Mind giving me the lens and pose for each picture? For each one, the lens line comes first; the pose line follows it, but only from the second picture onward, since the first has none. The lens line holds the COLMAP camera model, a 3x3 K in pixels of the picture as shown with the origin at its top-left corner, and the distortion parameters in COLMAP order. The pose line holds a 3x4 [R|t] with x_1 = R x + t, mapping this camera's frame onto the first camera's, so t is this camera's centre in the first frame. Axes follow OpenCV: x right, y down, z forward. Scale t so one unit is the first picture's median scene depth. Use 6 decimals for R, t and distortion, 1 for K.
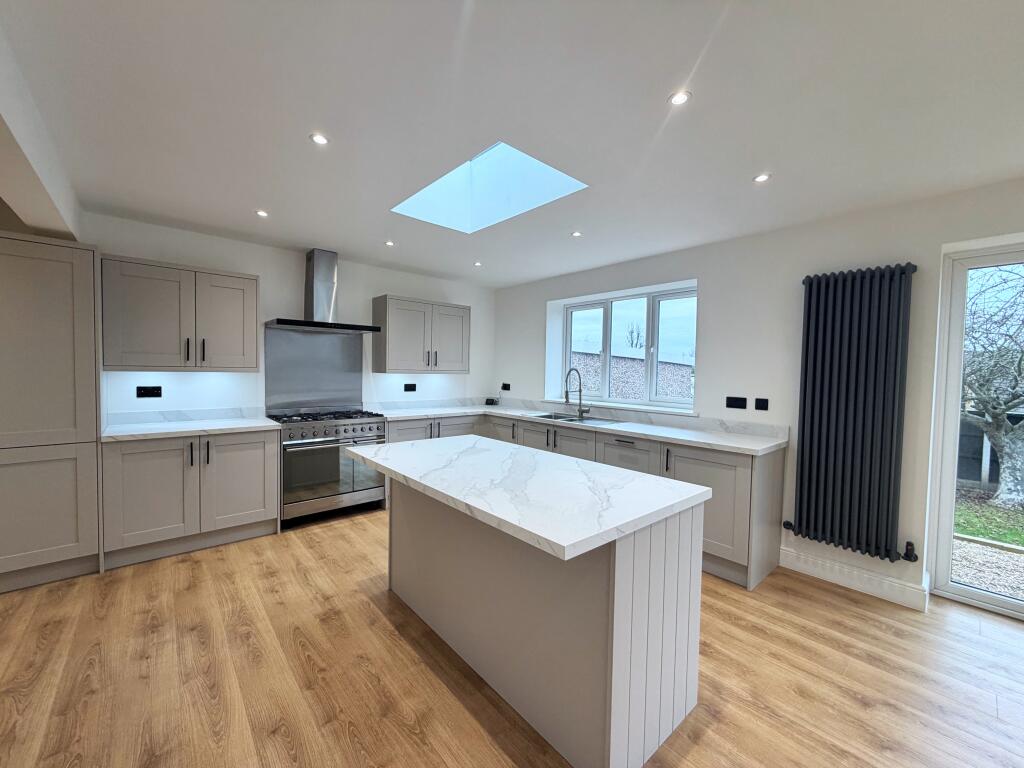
lens RADIAL K [[408.6, 0, 511.4], [0, 408.6, 382.3], [0, 0, 1]] dist [0.000081, -0.000082]
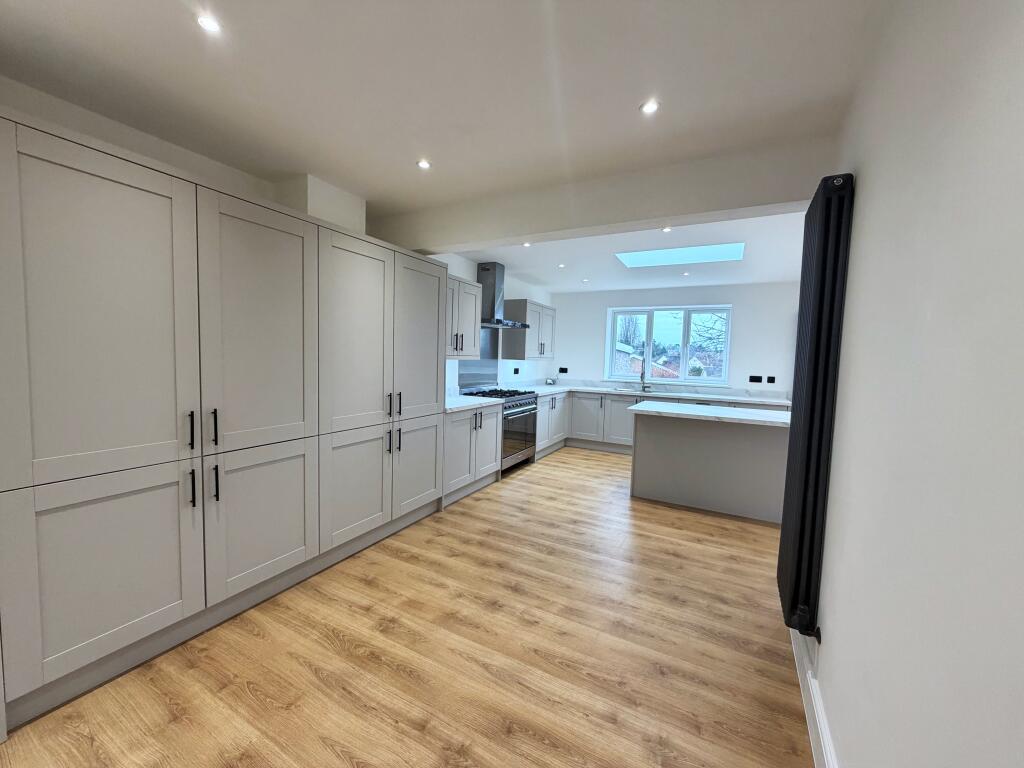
lens RADIAL K [[409.5, 0, 510.5], [0, 409.5, 385.3], [0, 0, 1]] dist [-0.007732, -0.000161]
pose [[0.935453, -0.015719, 0.353102, -1.041764], [-0.001390, 0.998839, 0.048149, -0.005999], [-0.353449, -0.045532, 0.934345, -0.255034]]
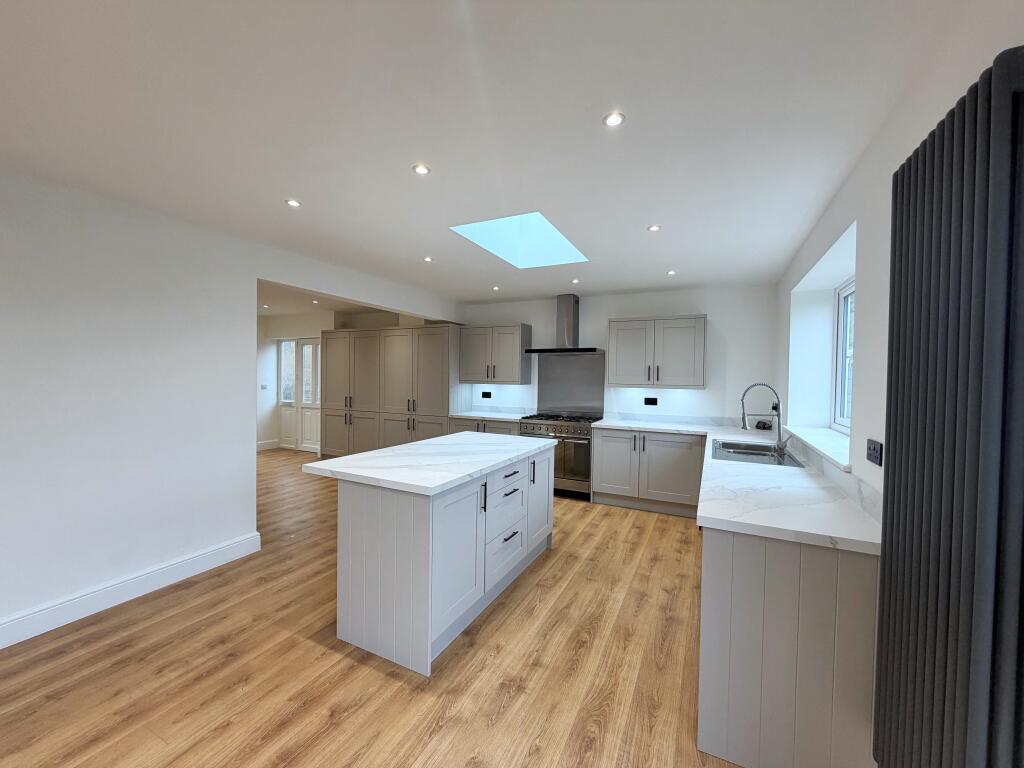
lens RADIAL K [[408.7, 0, 509.5], [0, 408.7, 384.2], [0, 0, 1]] dist [0.002418, 0.000269]
pose [[0.380337, 0.004302, -0.924838, 0.845239], [-0.037966, 0.999219, -0.010965, -0.009037], [0.924069, 0.039283, 0.380203, 0.398629]]
